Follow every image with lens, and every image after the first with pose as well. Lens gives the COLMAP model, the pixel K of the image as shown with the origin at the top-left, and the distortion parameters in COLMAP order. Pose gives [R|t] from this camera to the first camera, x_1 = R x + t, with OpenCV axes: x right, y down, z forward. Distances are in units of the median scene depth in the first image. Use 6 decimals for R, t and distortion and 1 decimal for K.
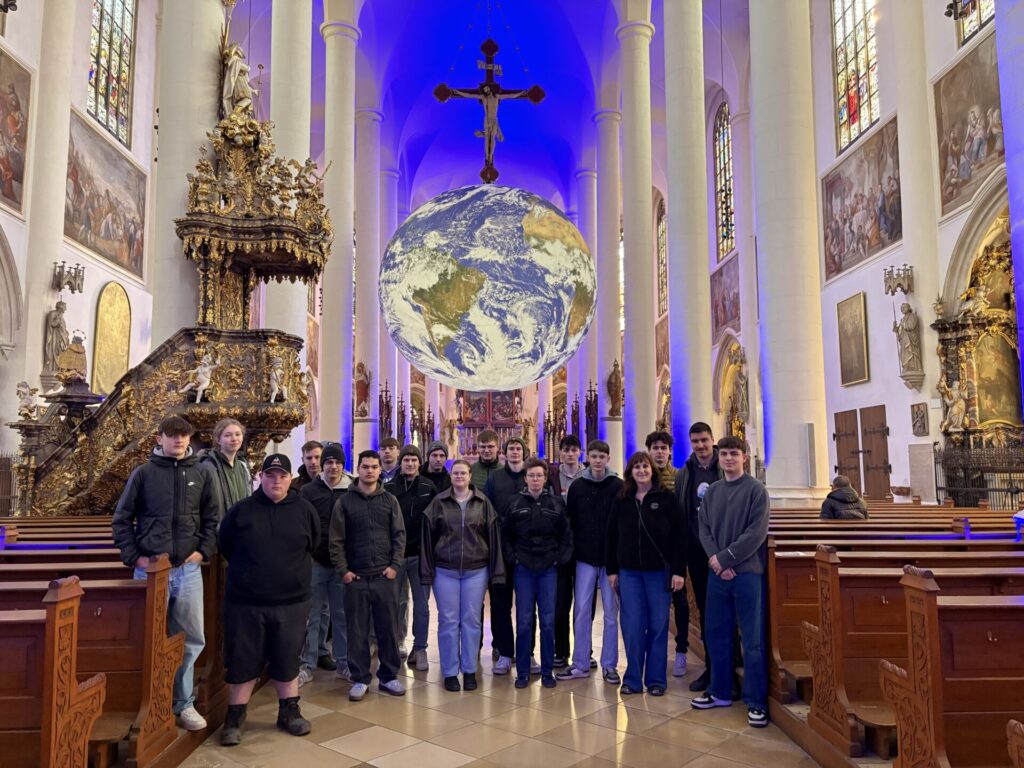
lens RADIAL K [[754.5, 0, 512.0], [0, 754.5, 384.0], [0, 0, 1]] dist [0.039272, 0.000666]
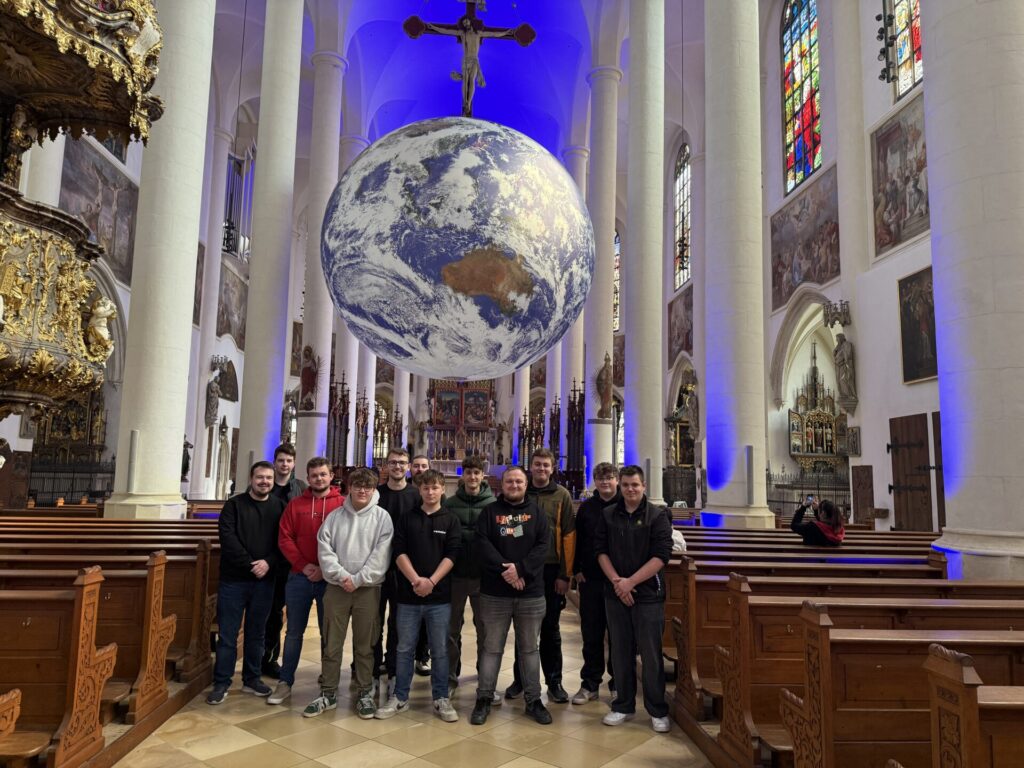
lens RADIAL K [[716.8, 0, 512.0], [0, 716.8, 384.0], [0, 0, 1]] dist [0.058668, -0.004782]
pose [[0.998921, 0.030835, 0.034728, 0.001017], [-0.030341, 0.999432, -0.014664, 0.019048], [-0.035160, 0.013594, 0.999289, 0.185850]]
